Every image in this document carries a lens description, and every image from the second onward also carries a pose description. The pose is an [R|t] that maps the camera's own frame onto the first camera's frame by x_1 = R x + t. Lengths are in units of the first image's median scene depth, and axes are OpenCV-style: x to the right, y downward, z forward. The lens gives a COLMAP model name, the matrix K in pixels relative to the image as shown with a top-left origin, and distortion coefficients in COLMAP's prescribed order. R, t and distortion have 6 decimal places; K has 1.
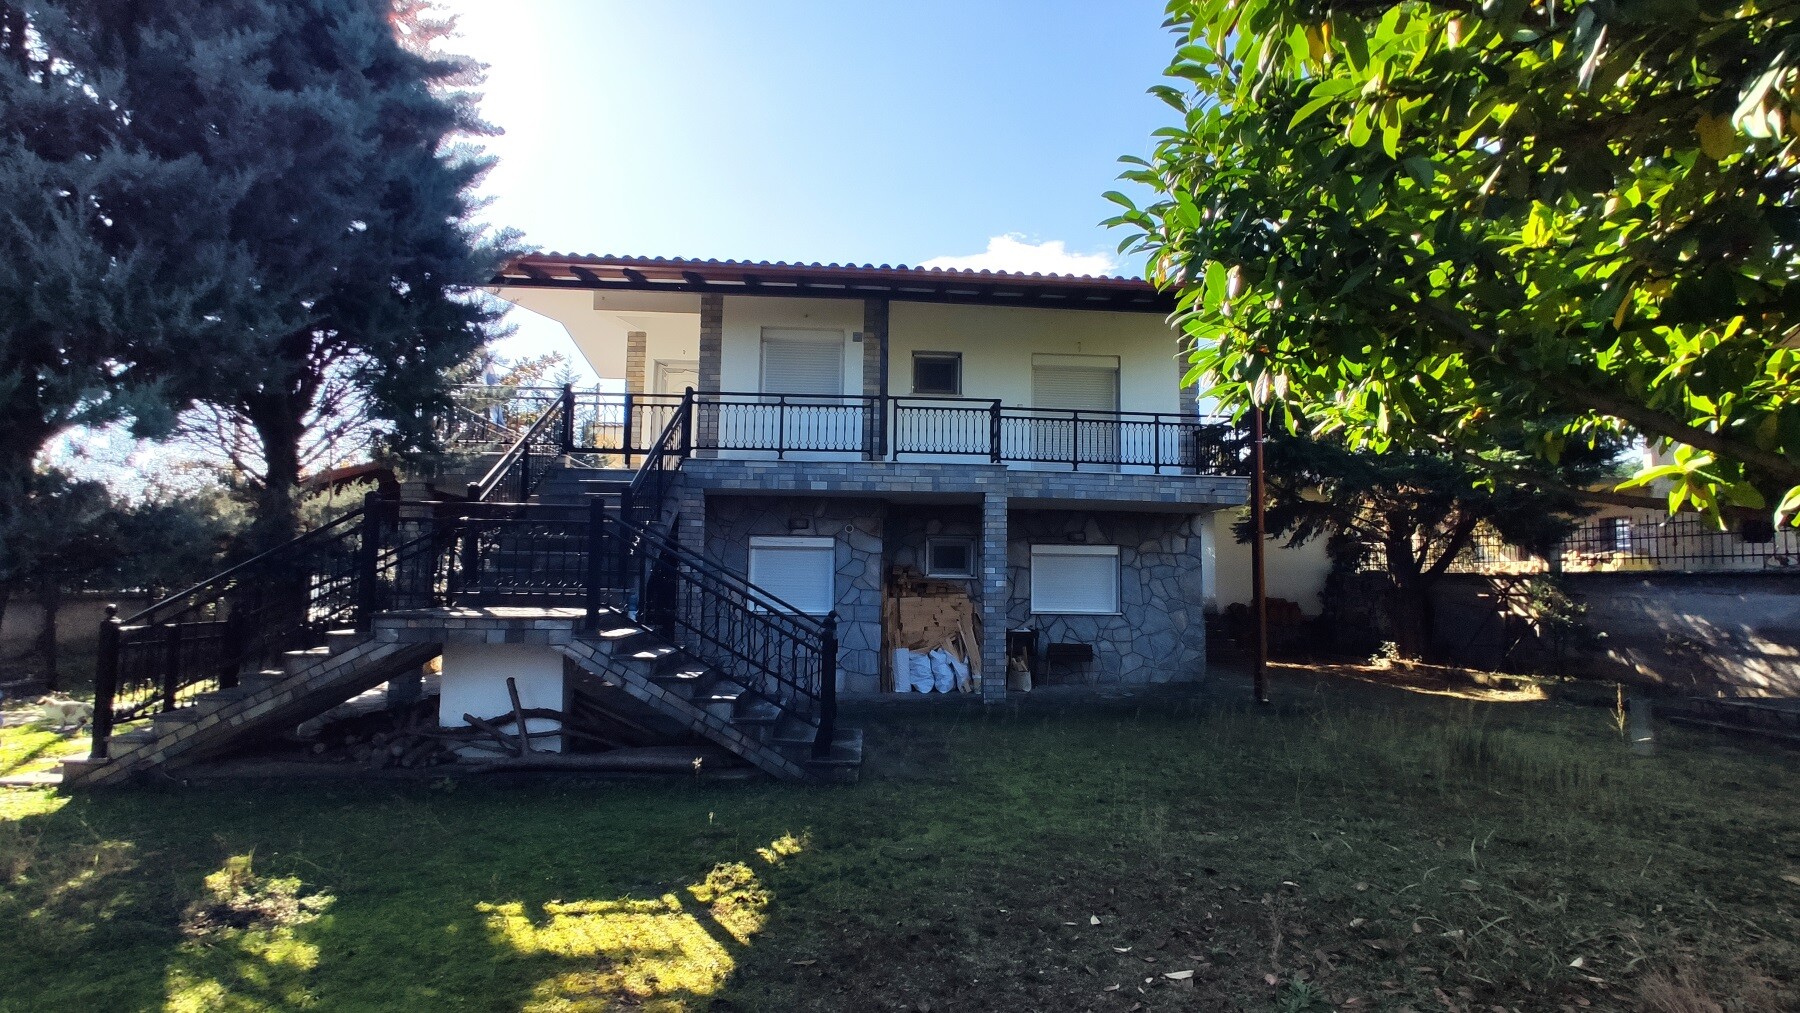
lens RADIAL K [[879.2, 0, 901.0], [0, 879.2, 505.7], [0, 0, 1]] dist [0.004170, 0.000464]
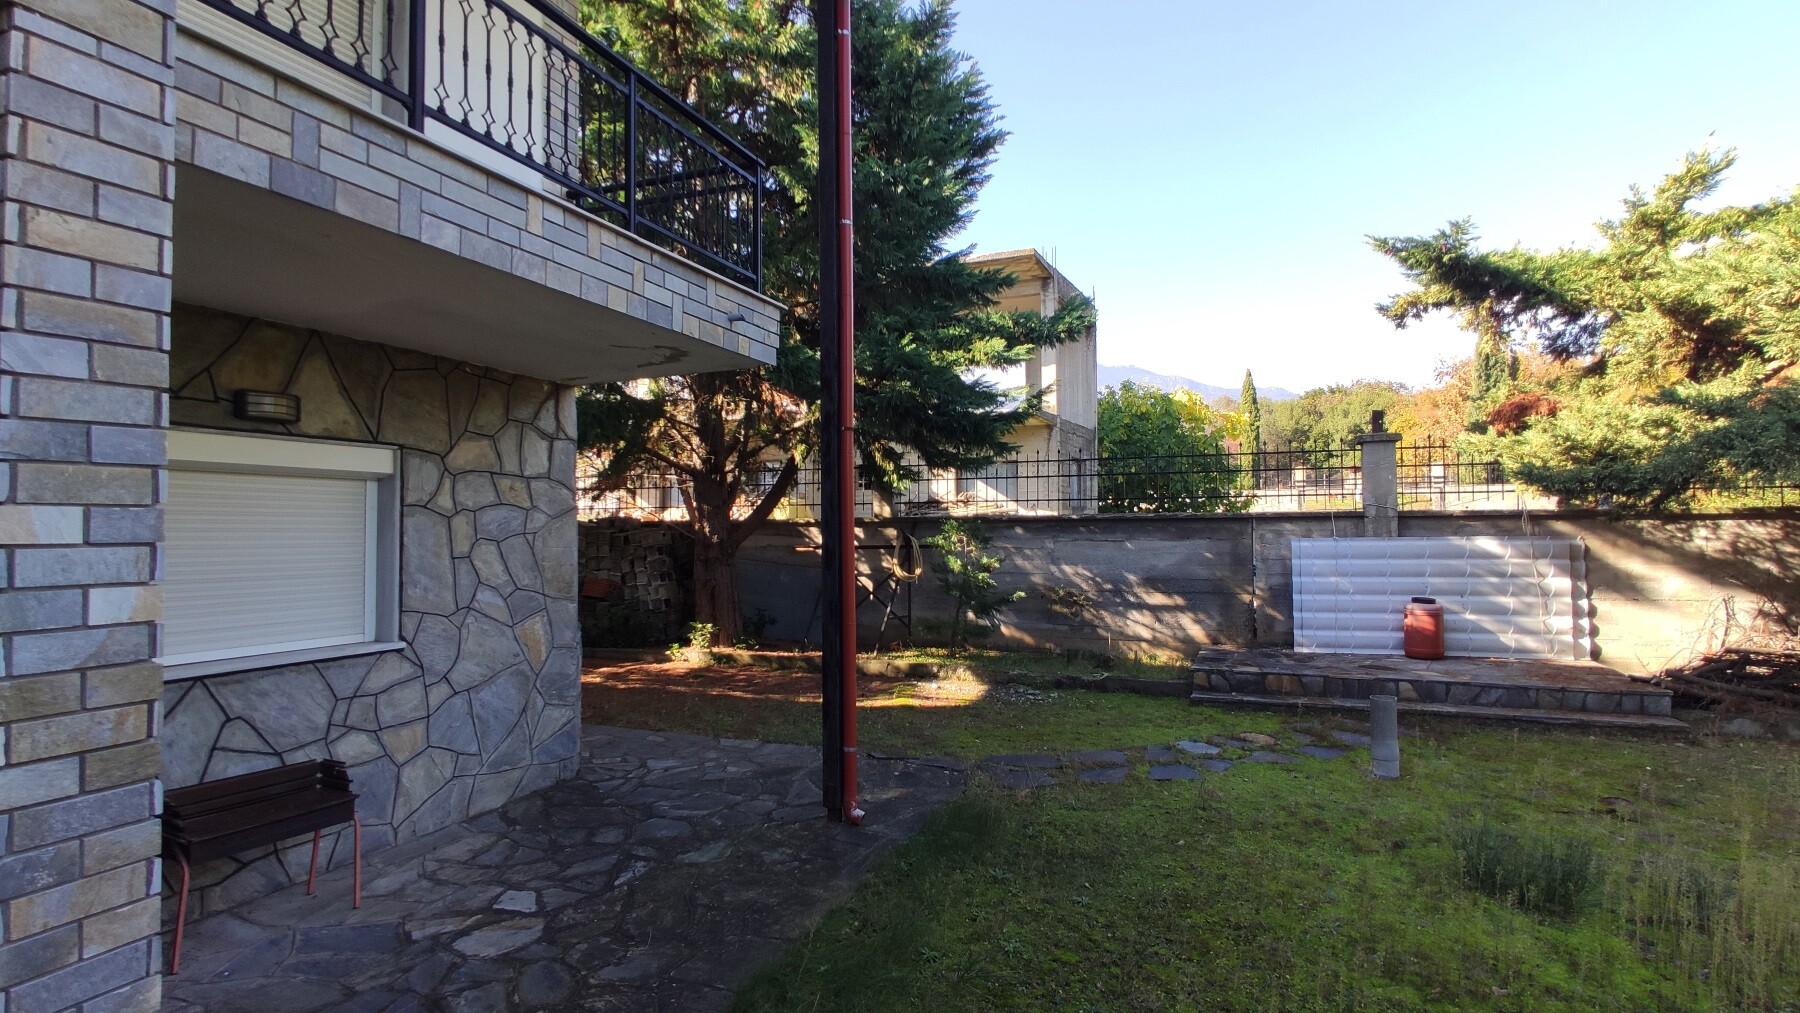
lens RADIAL K [[879.2, 0, 902.0], [0, 879.2, 503.7], [0, 0, 1]] dist [0.004170, 0.000464]
pose [[0.436424, 0.010128, 0.899684, 0.026880], [-0.063293, 0.997805, 0.019470, 0.052834], [-0.897512, -0.065441, 0.436108, 0.732762]]
